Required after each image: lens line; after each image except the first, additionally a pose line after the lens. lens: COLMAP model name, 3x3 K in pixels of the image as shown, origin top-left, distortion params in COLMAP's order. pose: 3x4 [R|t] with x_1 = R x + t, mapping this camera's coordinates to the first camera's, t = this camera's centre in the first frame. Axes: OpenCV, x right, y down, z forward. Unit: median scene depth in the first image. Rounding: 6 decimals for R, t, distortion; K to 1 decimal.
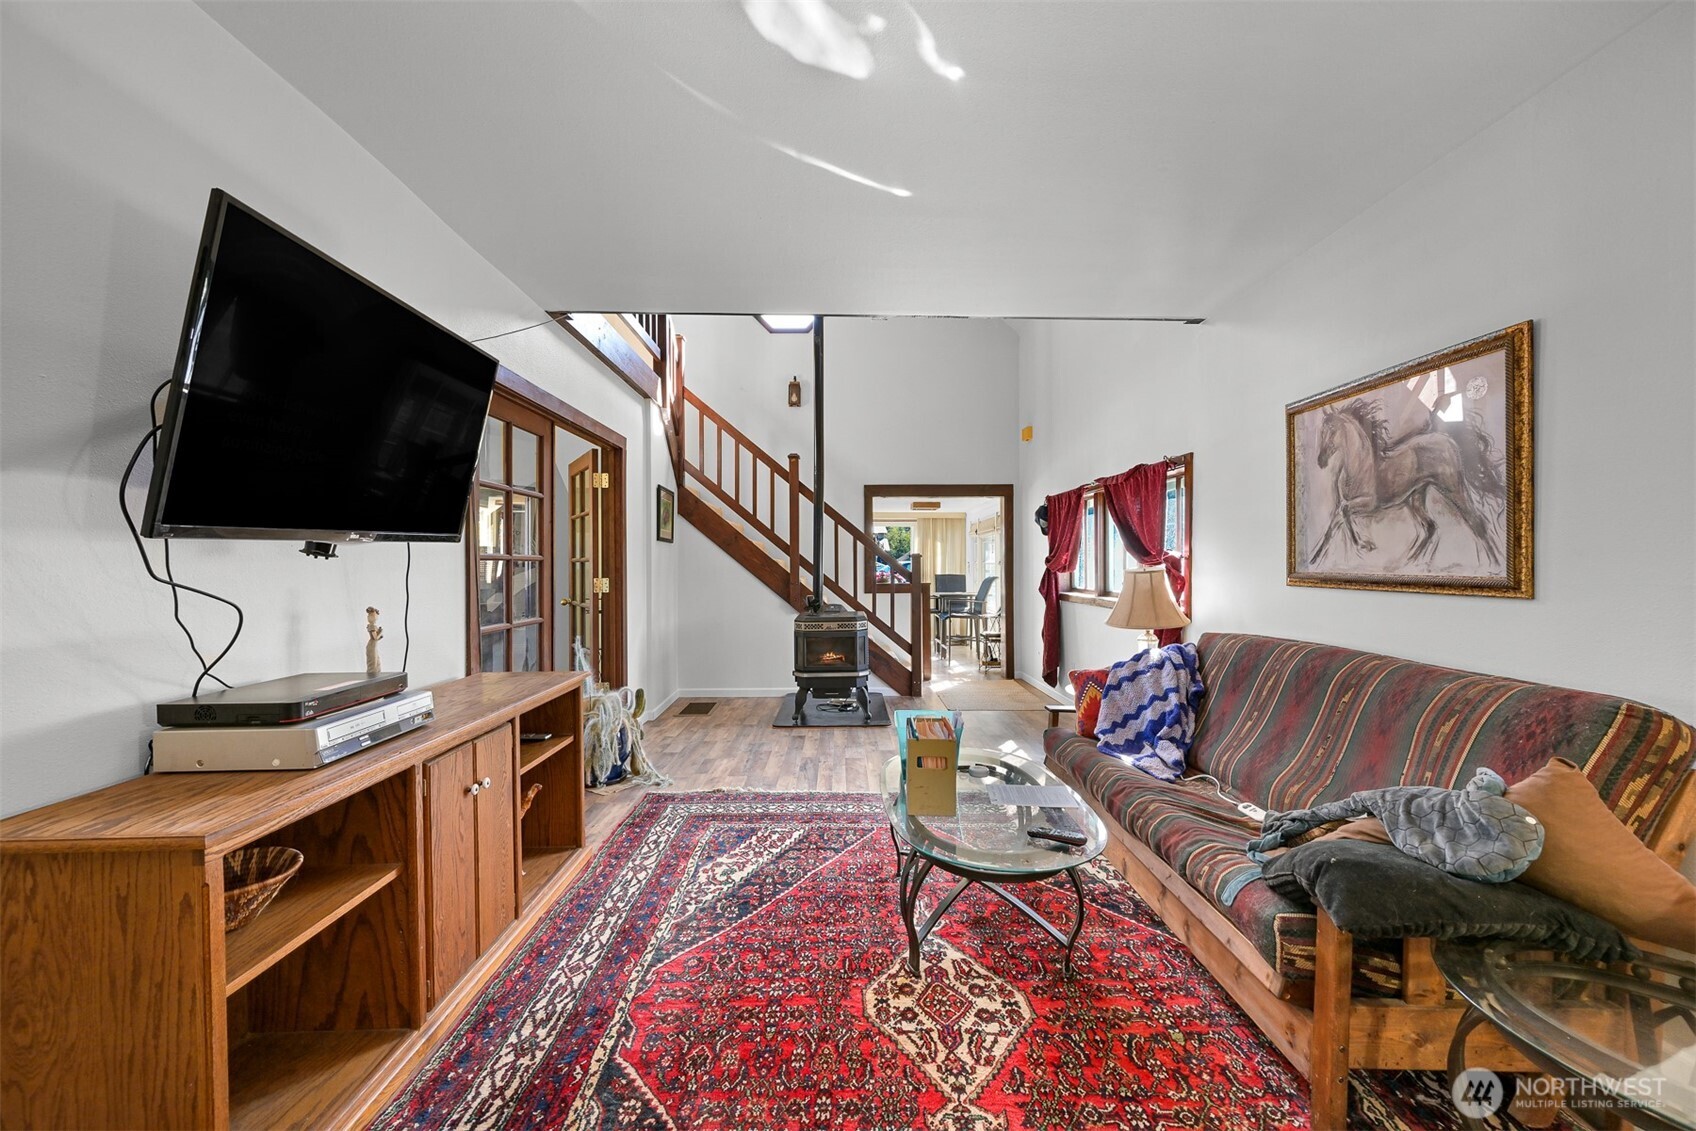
lens RADIAL K [[661.7, 0, 846.4], [0, 661.7, 571.2], [0, 0, 1]] dist [0.000849, 0.000225]
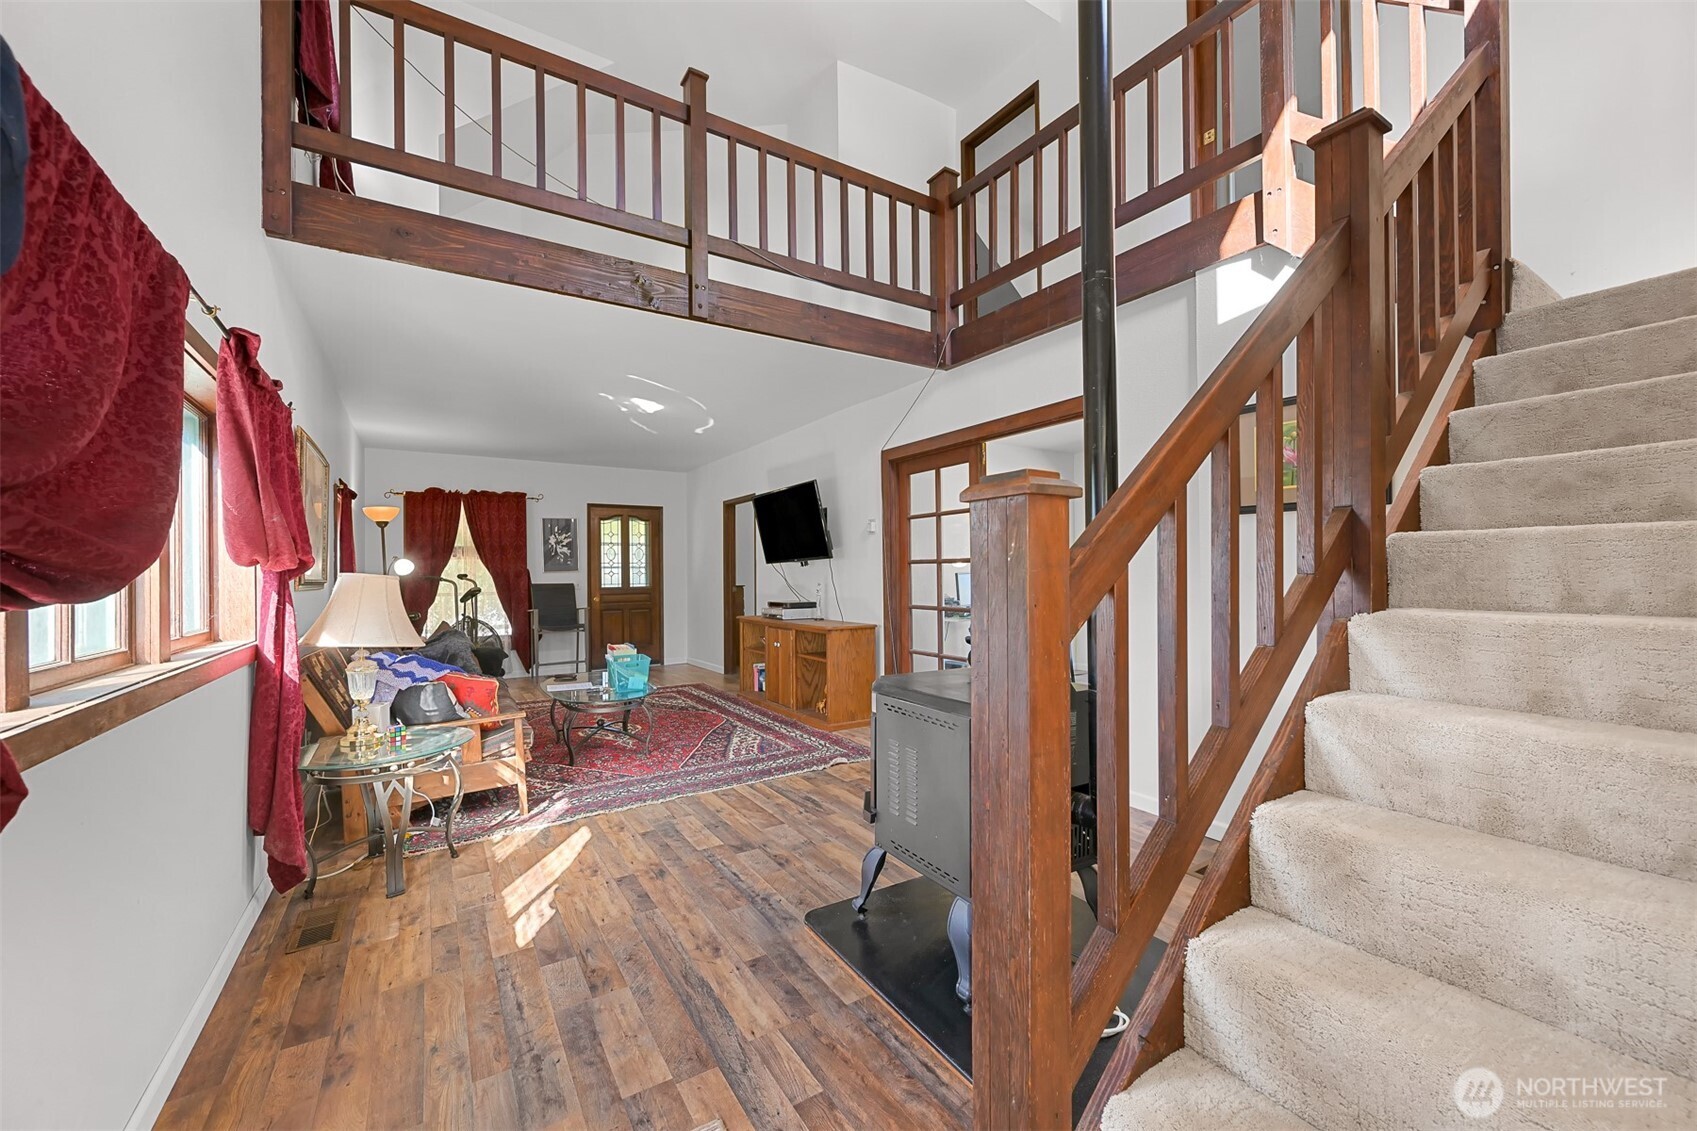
lens RADIAL K [[659.5, 0, 855.7], [0, 659.5, 568.4], [0, 0, 1]] dist [0.000151, 0.000096]
pose [[-0.843693, 0.009907, -0.536735, 0.511303], [0.011057, 0.999938, 0.001077, -0.007738], [0.536713, -0.005026, -0.843750, 2.610776]]
